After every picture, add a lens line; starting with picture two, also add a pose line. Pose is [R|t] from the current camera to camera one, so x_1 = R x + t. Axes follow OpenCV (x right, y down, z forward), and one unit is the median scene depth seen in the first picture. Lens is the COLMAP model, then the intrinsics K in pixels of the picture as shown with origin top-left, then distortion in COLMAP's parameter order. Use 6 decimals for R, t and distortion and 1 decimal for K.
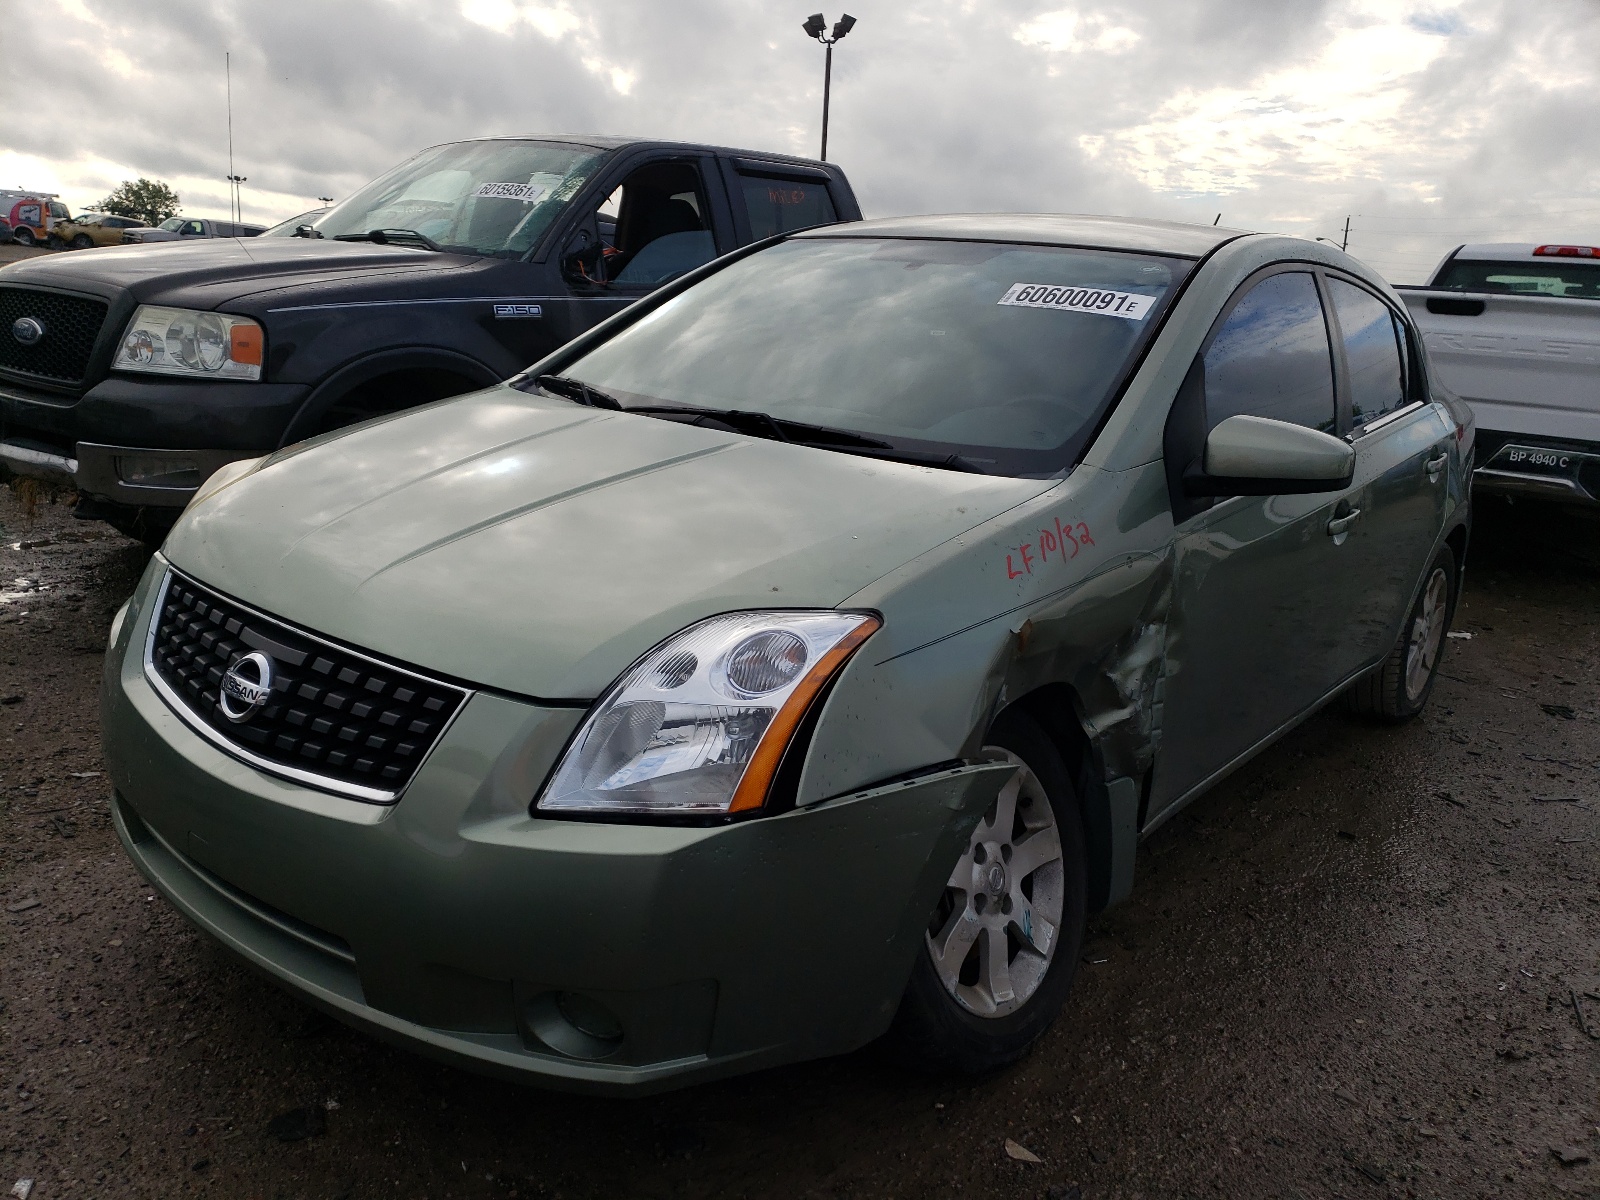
lens RADIAL K [[1183.2, 0, 800.0], [0, 1183.2, 600.0], [0, 0, 1]] dist [0.035638, -0.071885]
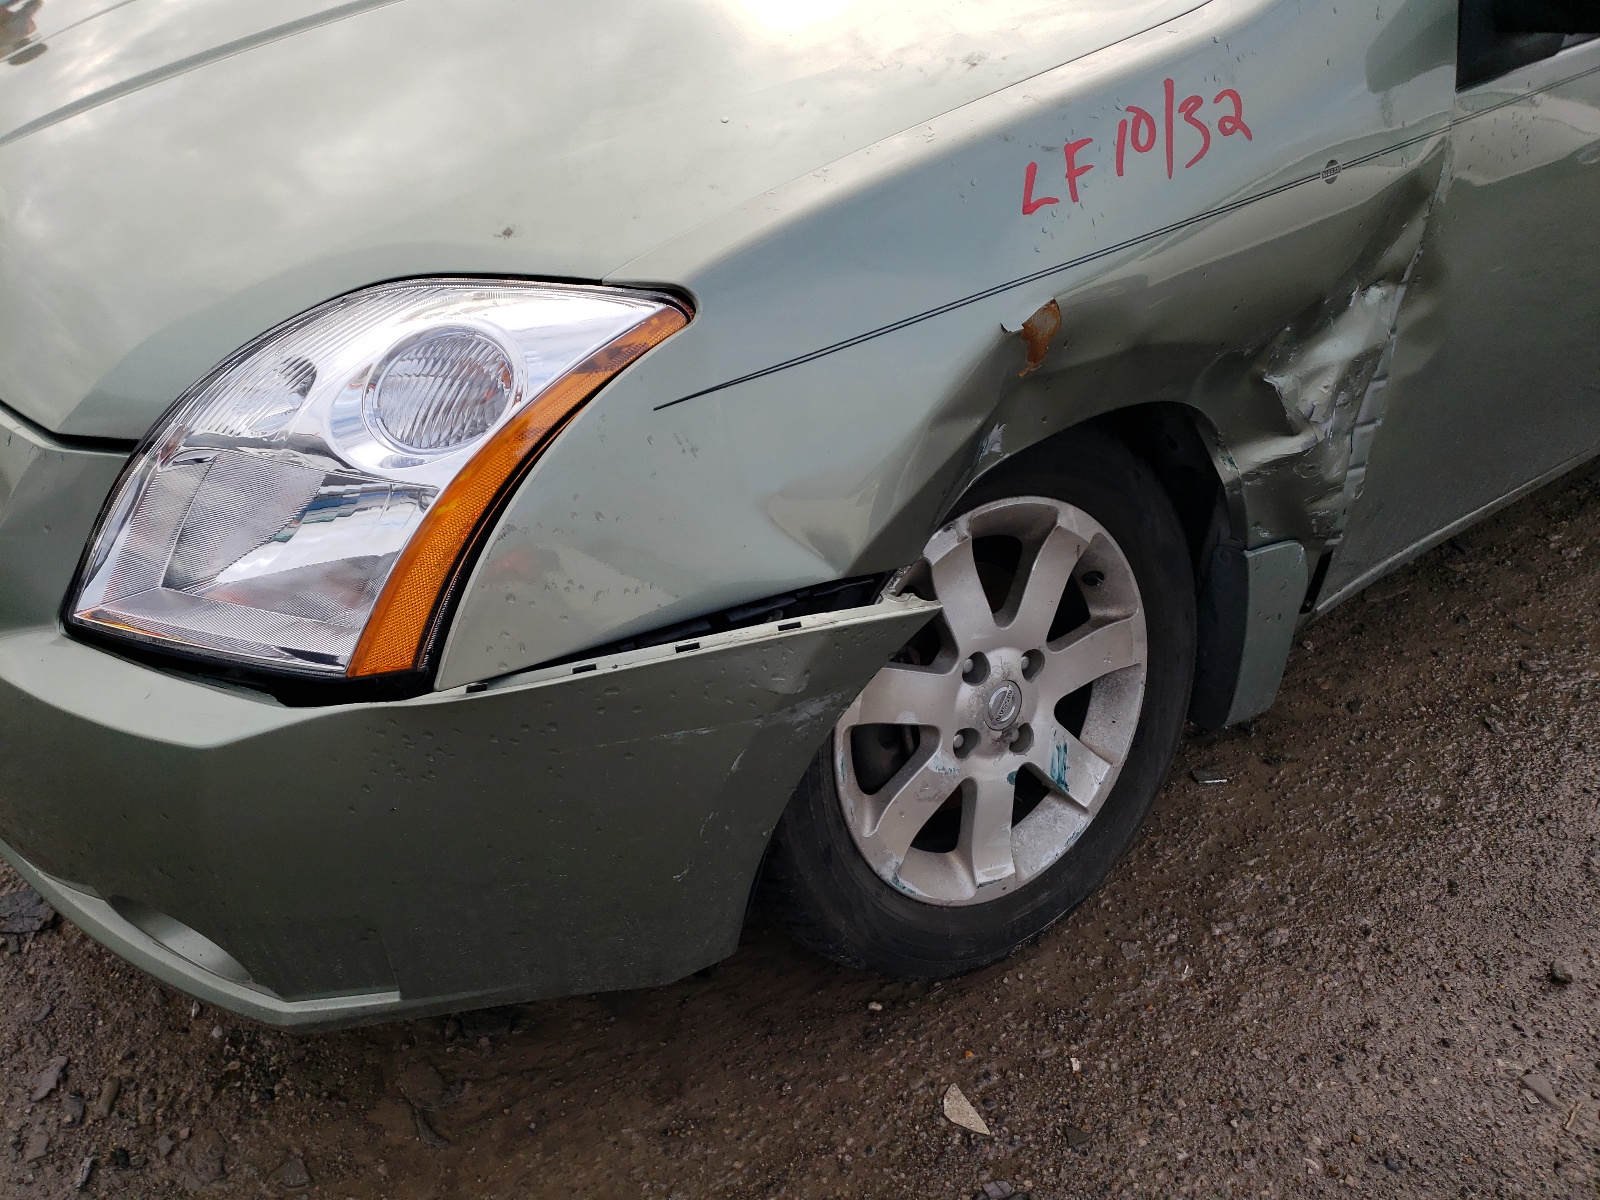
lens RADIAL K [[1232.0, 0, 800.0], [0, 1232.0, 600.0], [0, 0, 1]] dist [0.052454, -0.068191]
pose [[0.971457, 0.108827, -0.210781, 0.193311], [-0.027744, 0.934583, 0.354663, -0.044524], [0.235589, -0.338691, 0.910926, 0.402495]]
